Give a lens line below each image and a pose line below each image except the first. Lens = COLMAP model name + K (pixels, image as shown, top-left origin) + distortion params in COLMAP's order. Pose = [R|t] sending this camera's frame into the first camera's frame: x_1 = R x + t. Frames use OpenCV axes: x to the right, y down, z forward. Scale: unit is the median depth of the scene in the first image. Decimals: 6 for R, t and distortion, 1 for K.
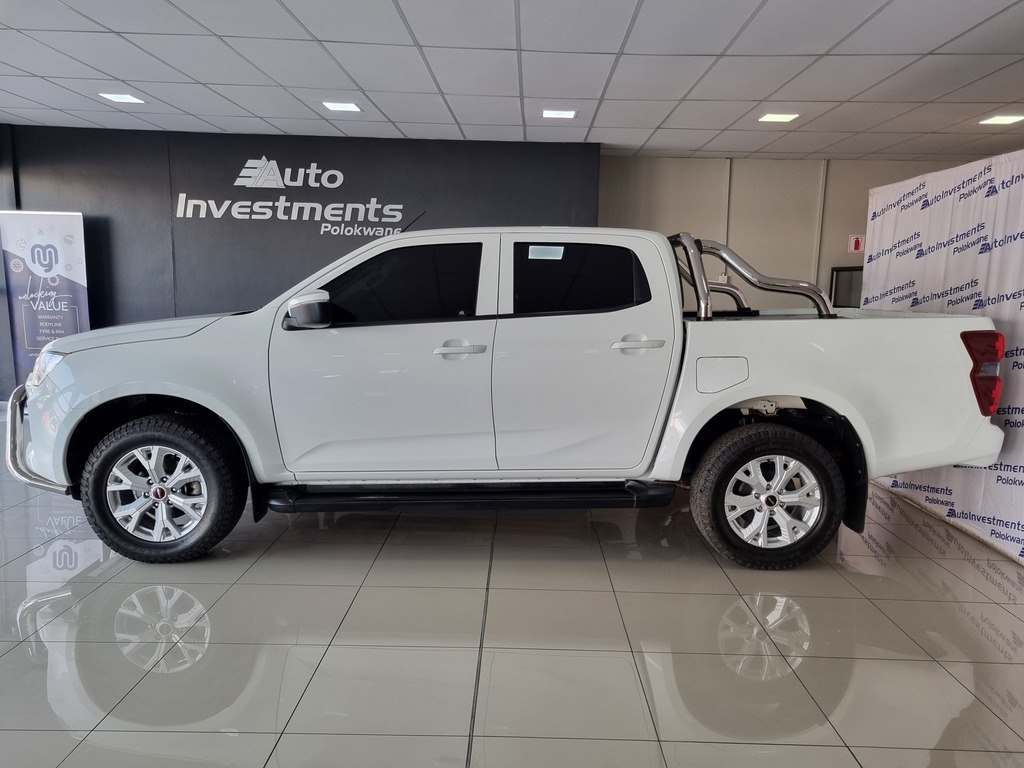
lens RADIAL K [[782.4, 0, 532.9], [0, 782.4, 377.1], [0, 0, 1]] dist [0.057188, -0.041212]
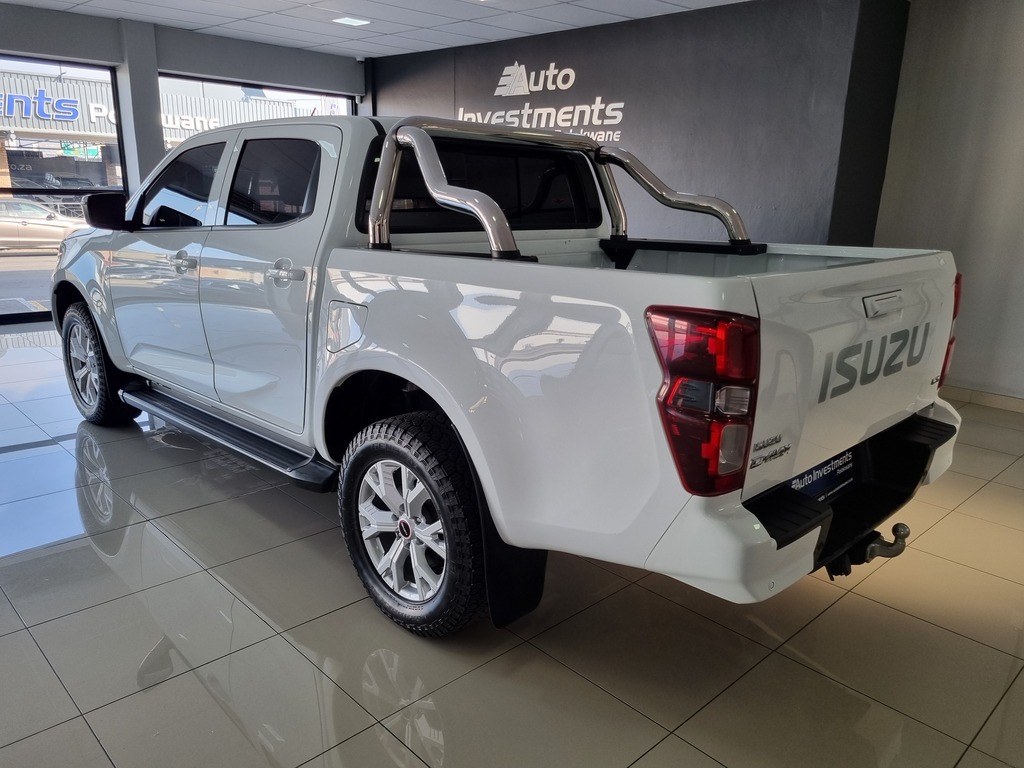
lens RADIAL K [[782.4, 0, 532.8], [0, 782.4, 385.3], [0, 0, 1]] dist [0.057188, -0.041212]
pose [[0.683680, 0.180791, -0.707033, 0.430316], [-0.100813, 0.982937, 0.153858, -0.038938], [0.722785, -0.033911, 0.690241, 0.327908]]
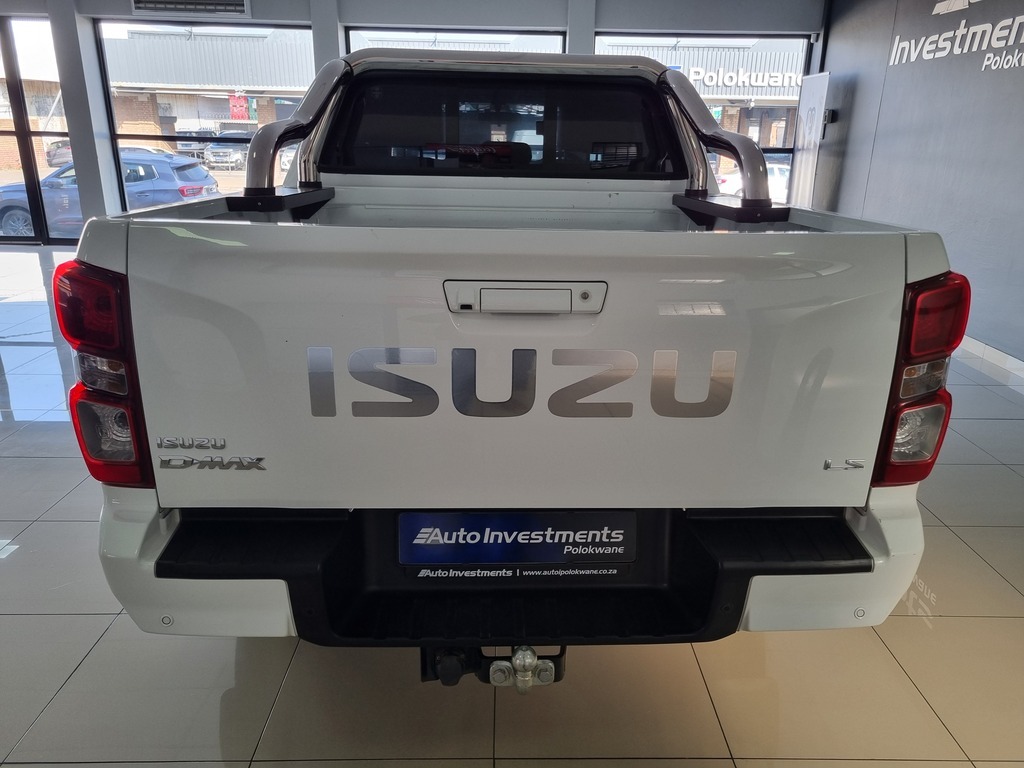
lens RADIAL K [[782.4, 0, 516.9], [0, 782.4, 379.8], [0, 0, 1]] dist [0.057188, -0.041212]
pose [[-0.017762, 0.286770, -0.957835, 0.485545], [-0.135117, 0.948510, 0.286484, -0.070165], [0.990670, 0.134509, 0.021900, 0.620772]]
